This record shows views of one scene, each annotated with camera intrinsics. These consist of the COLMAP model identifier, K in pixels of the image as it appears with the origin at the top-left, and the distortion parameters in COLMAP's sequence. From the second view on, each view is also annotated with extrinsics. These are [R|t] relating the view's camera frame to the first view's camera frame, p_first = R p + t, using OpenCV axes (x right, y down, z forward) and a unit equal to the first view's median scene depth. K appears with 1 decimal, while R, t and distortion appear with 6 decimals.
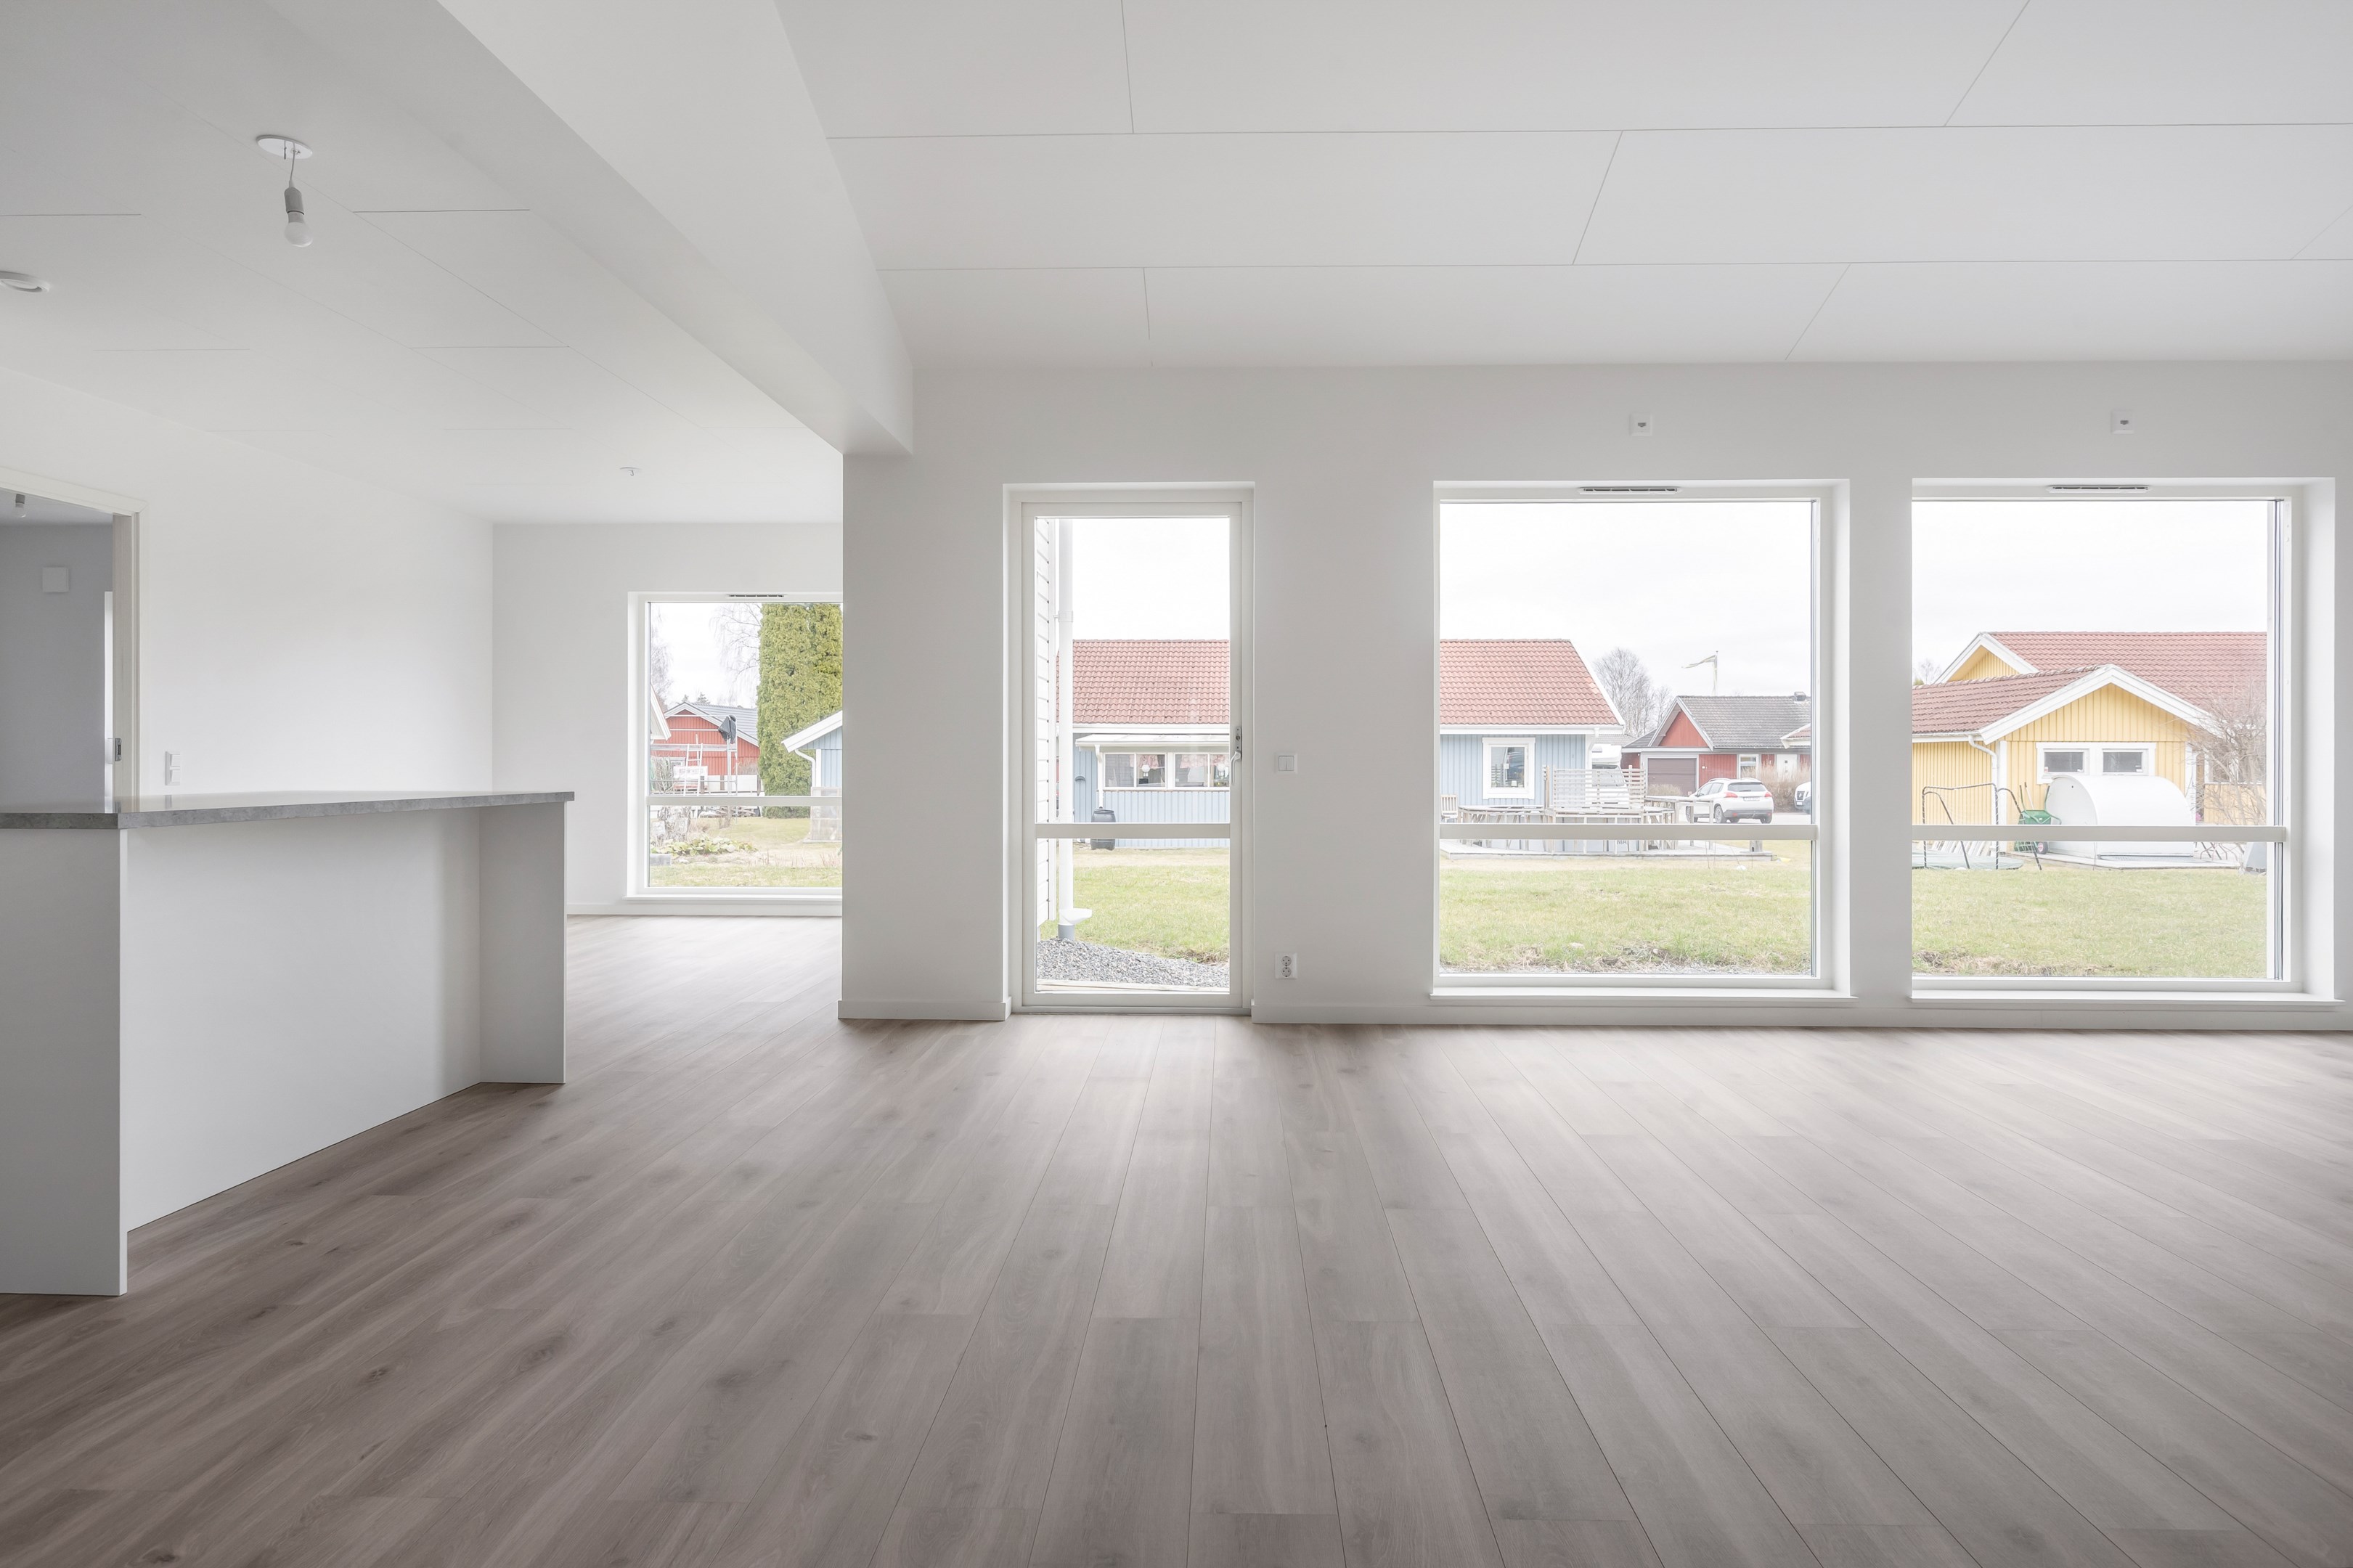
lens RADIAL K [[1312.5, 0, 1198.6], [0, 1312.5, 759.8], [0, 0, 1]] dist [-0.000435, -0.003794]
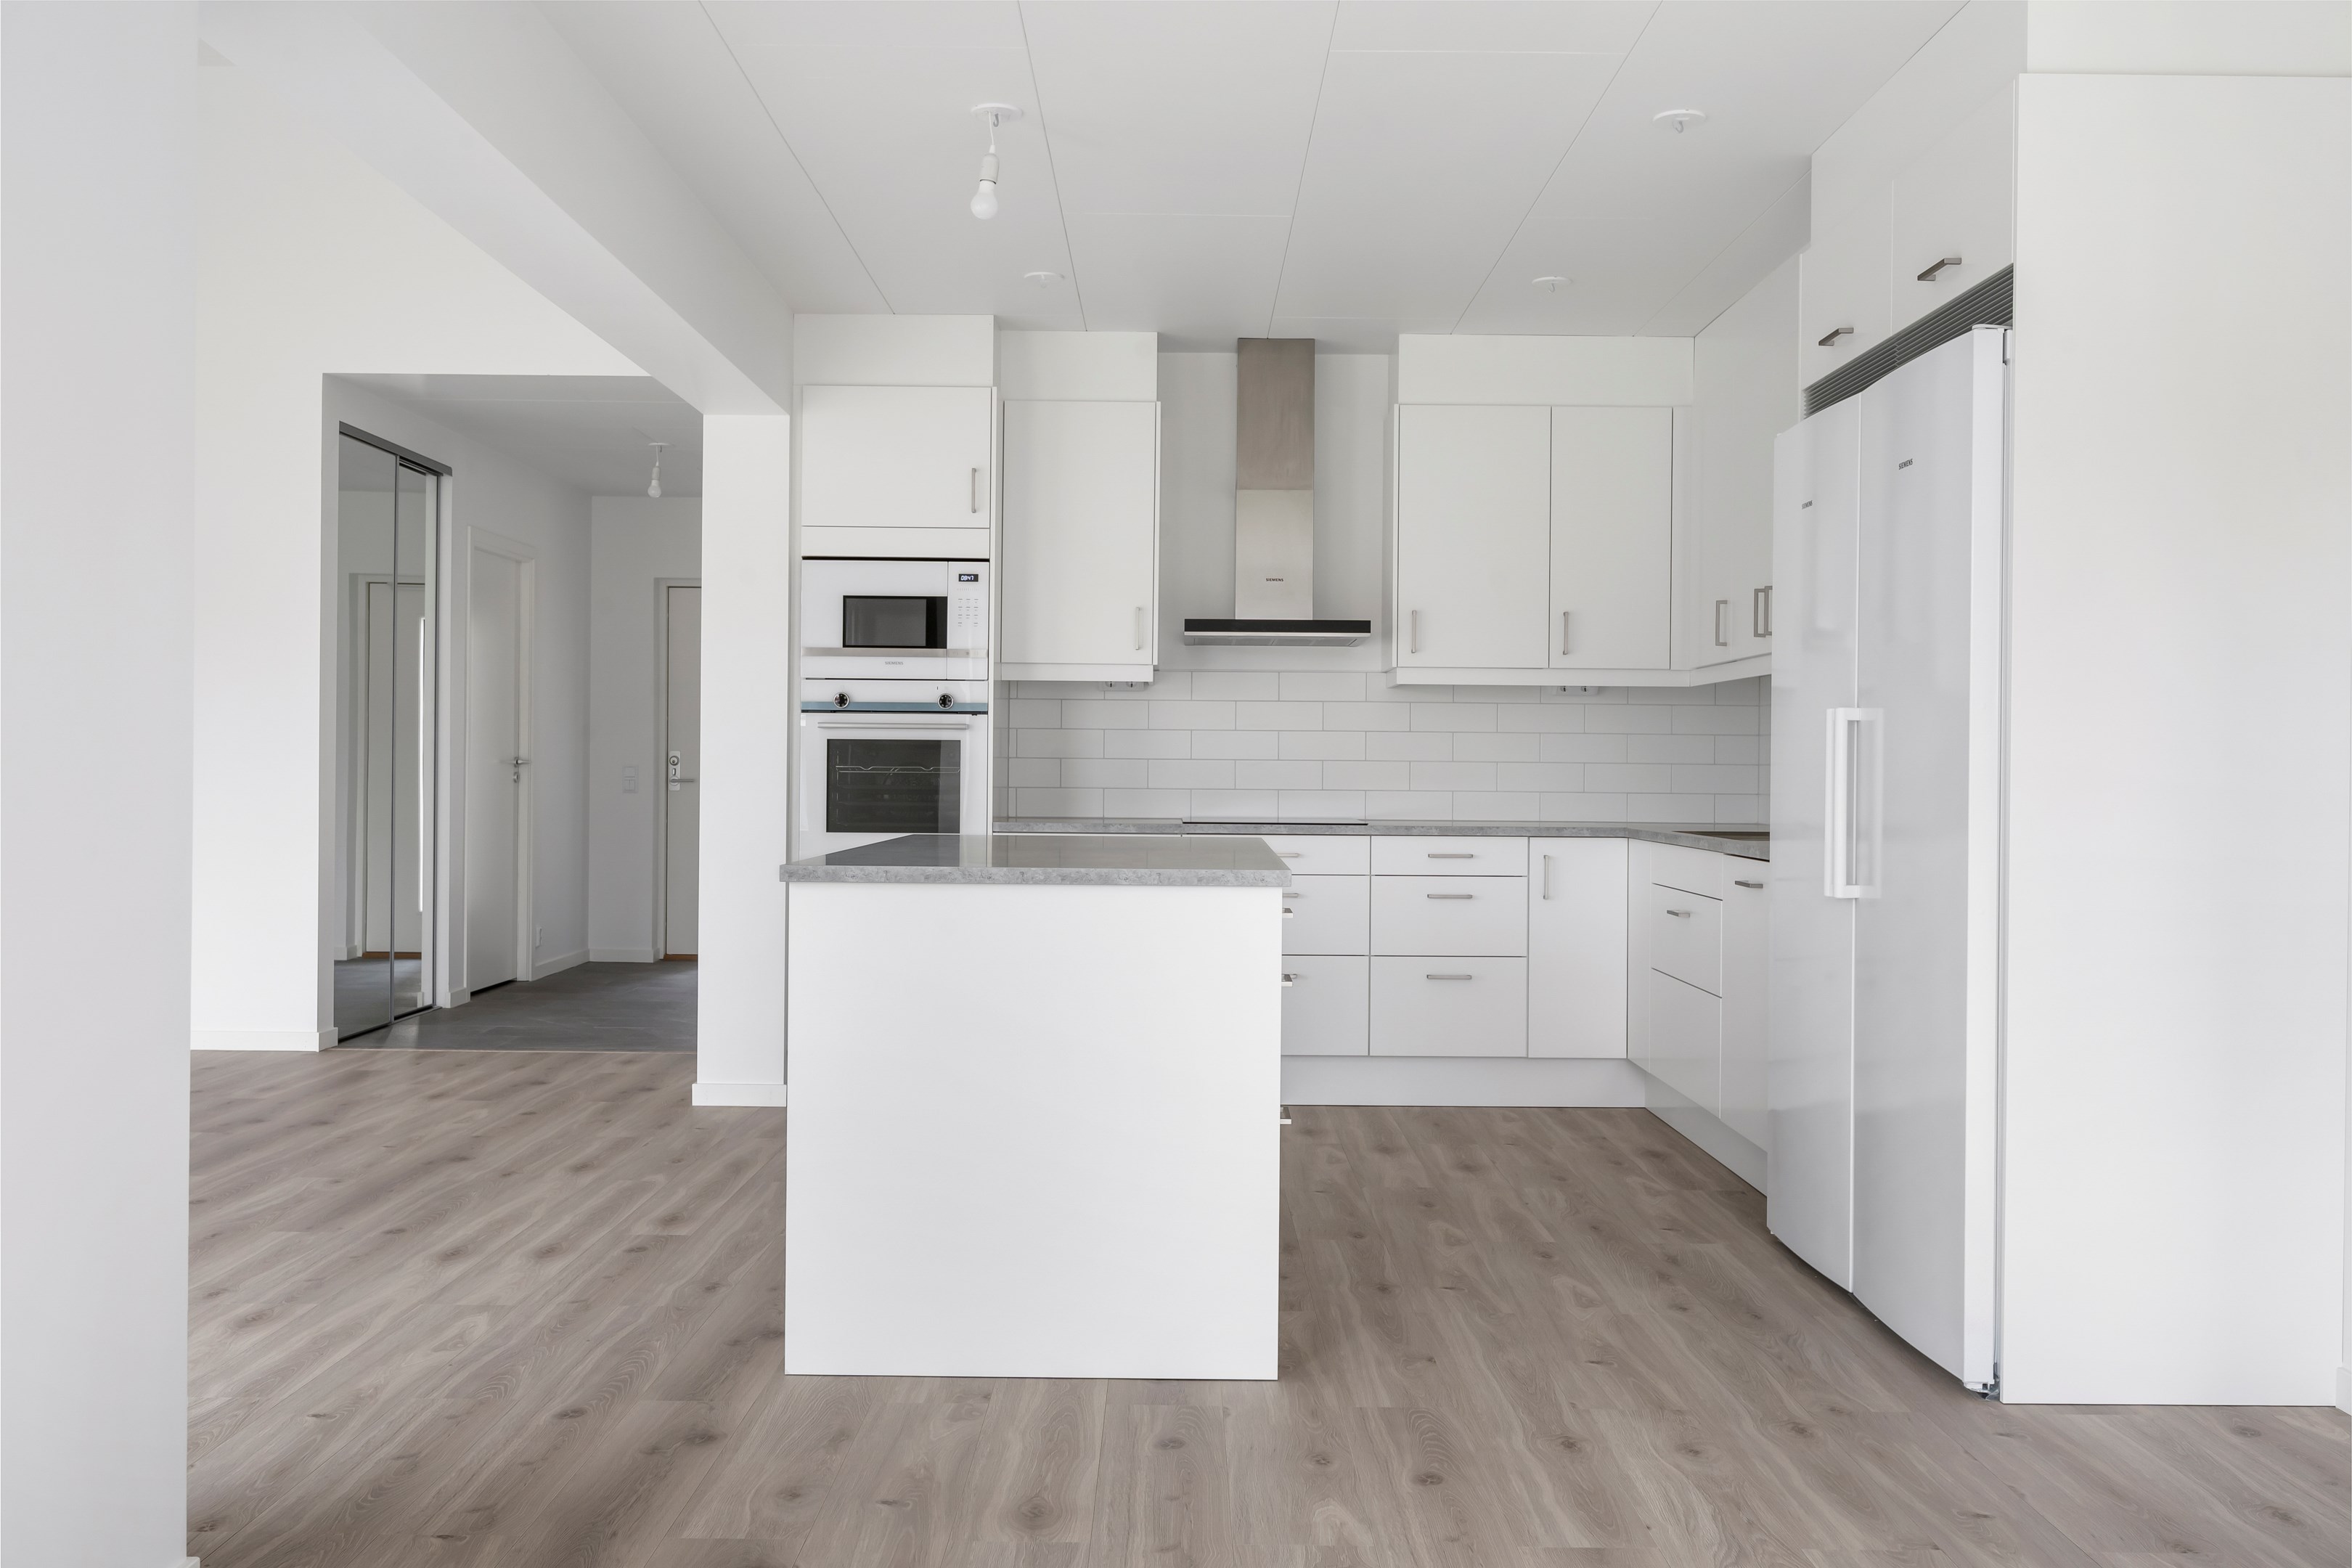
lens RADIAL K [[2025.2, 0, 1188.0], [0, 2025.2, 779.0], [0, 0, 1]] dist [0.007138, -0.019798]
pose [[-0.999517, -0.011919, -0.028689, -0.489573], [-0.012073, 0.999914, 0.005181, -0.014984], [0.028625, 0.005525, -0.999575, 1.467101]]
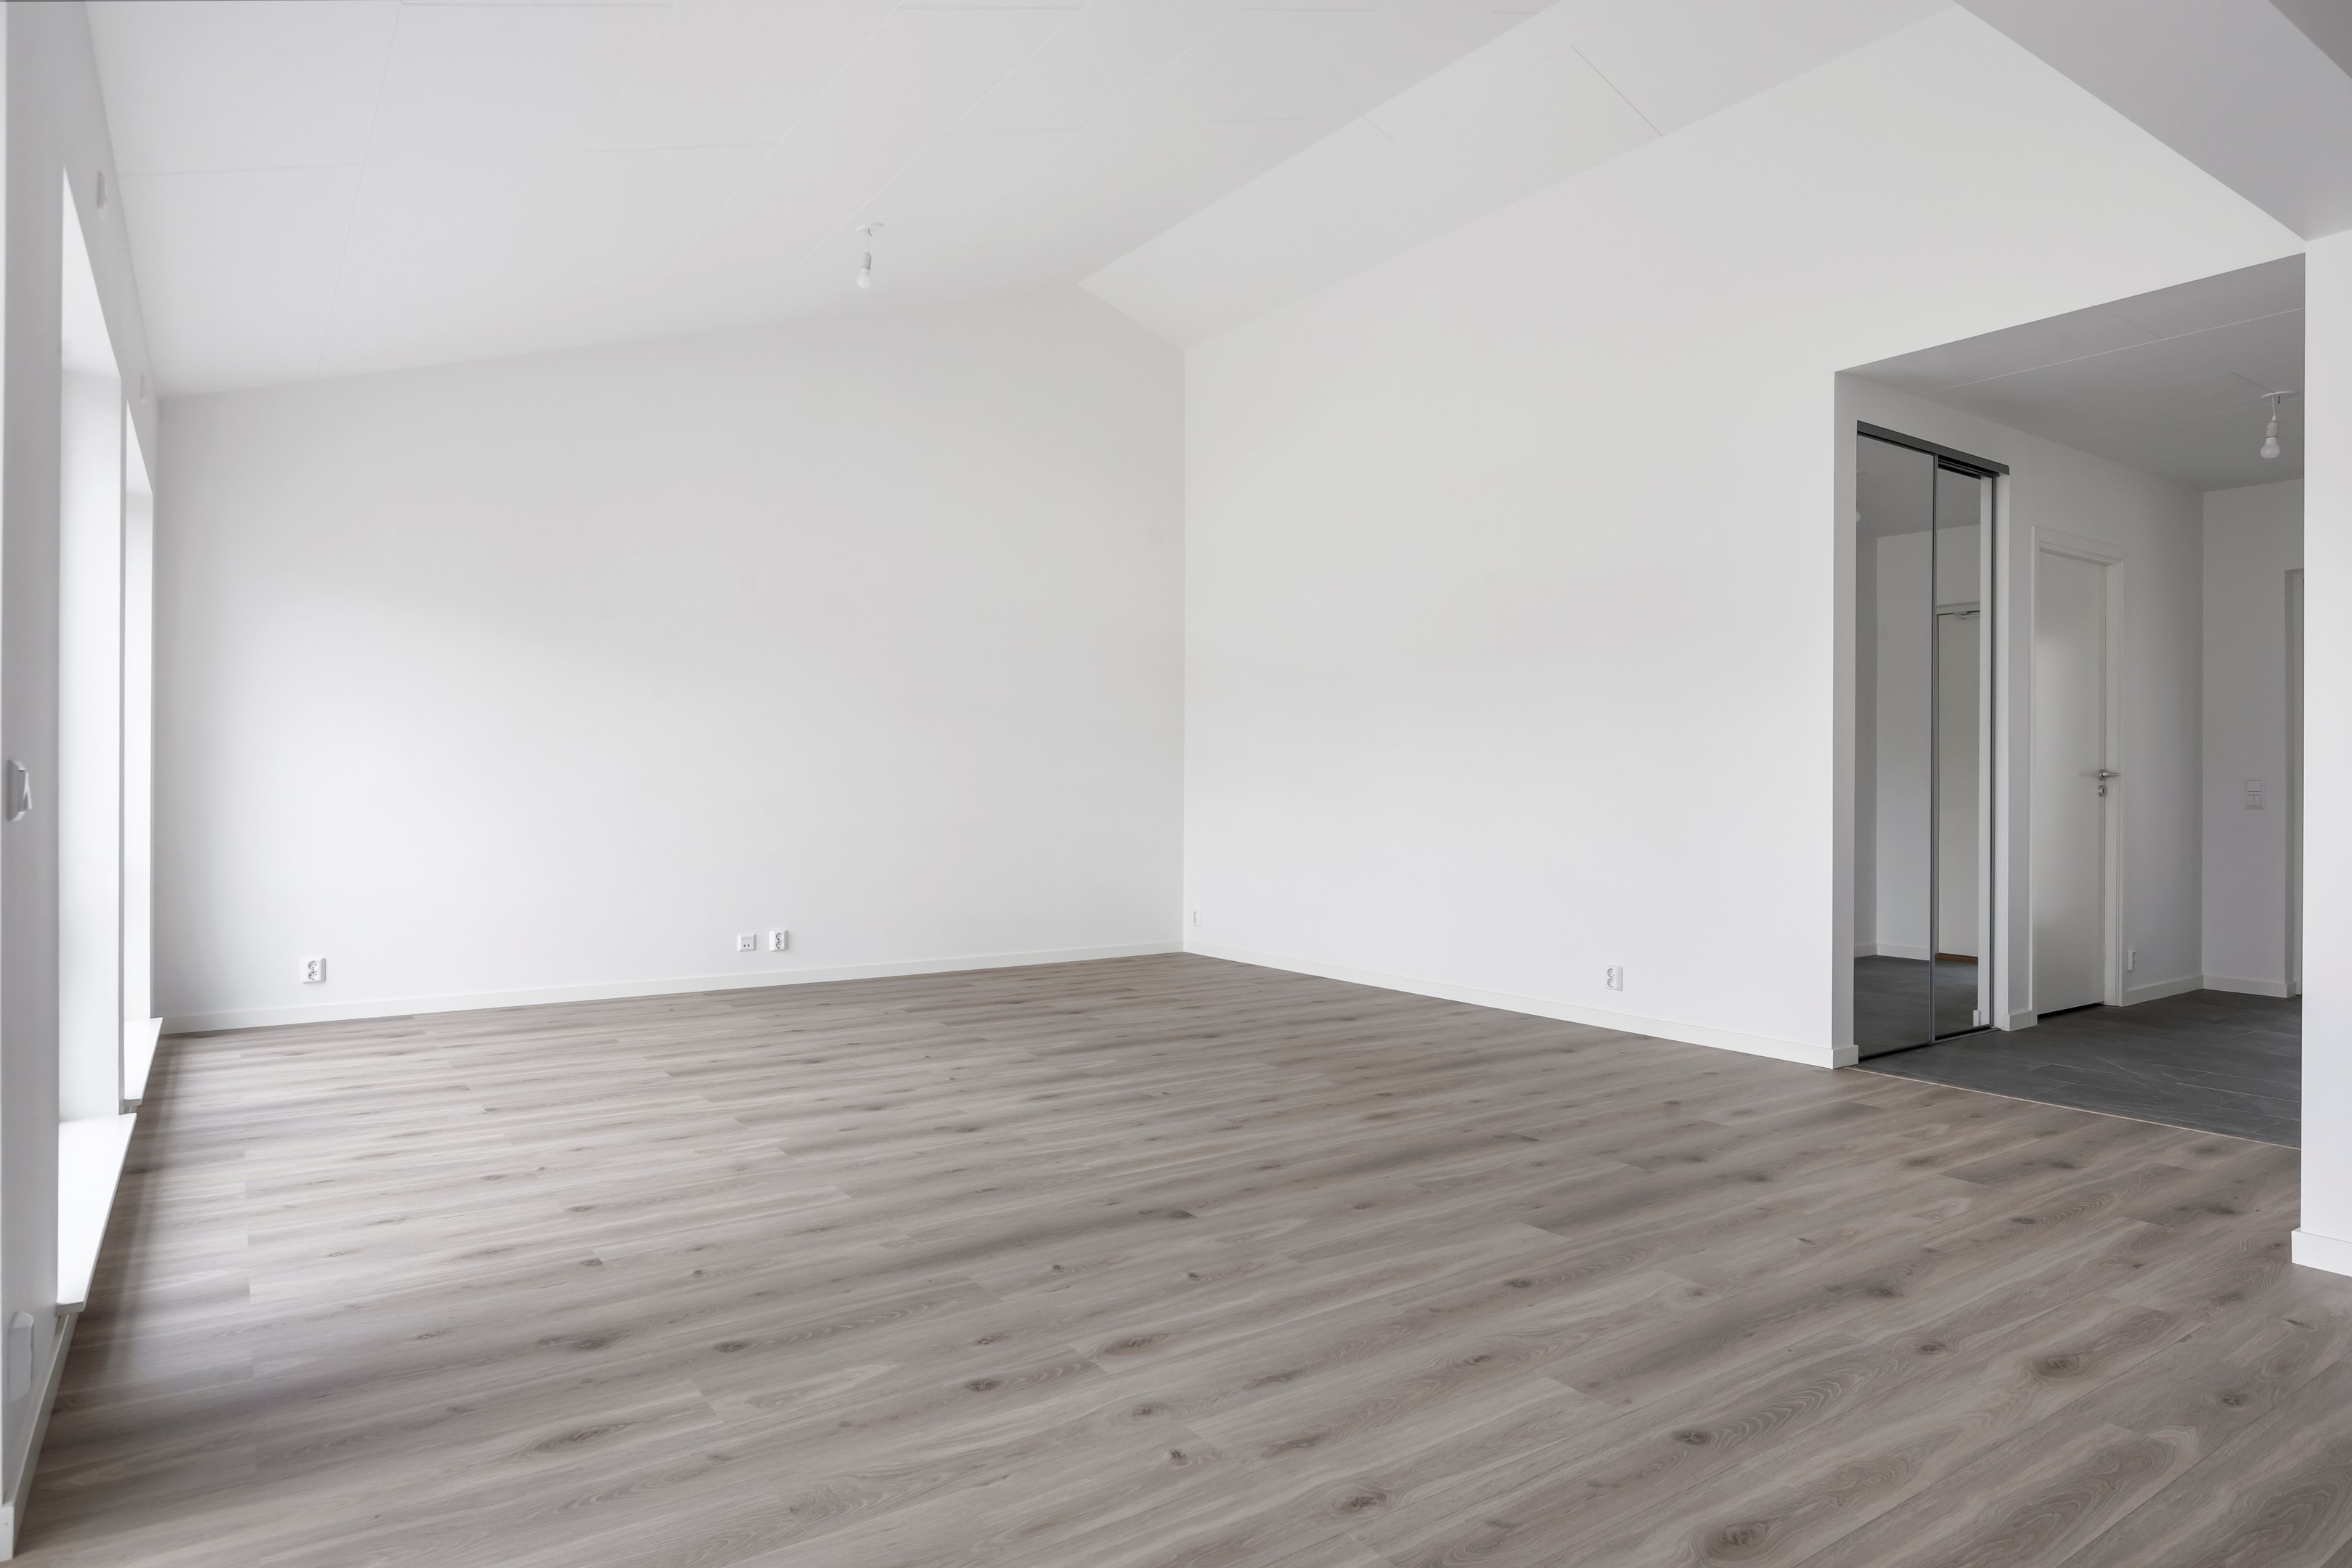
lens RADIAL K [[1356.2, 0, 1183.2], [0, 1356.2, 783.5], [0, 0, 1]] dist [0.003268, -0.006313]
pose [[-0.592699, -0.004206, 0.805413, -0.404529], [-0.005849, 0.999982, 0.000918, -0.001928], [-0.805402, -0.004167, -0.592714, 0.932423]]
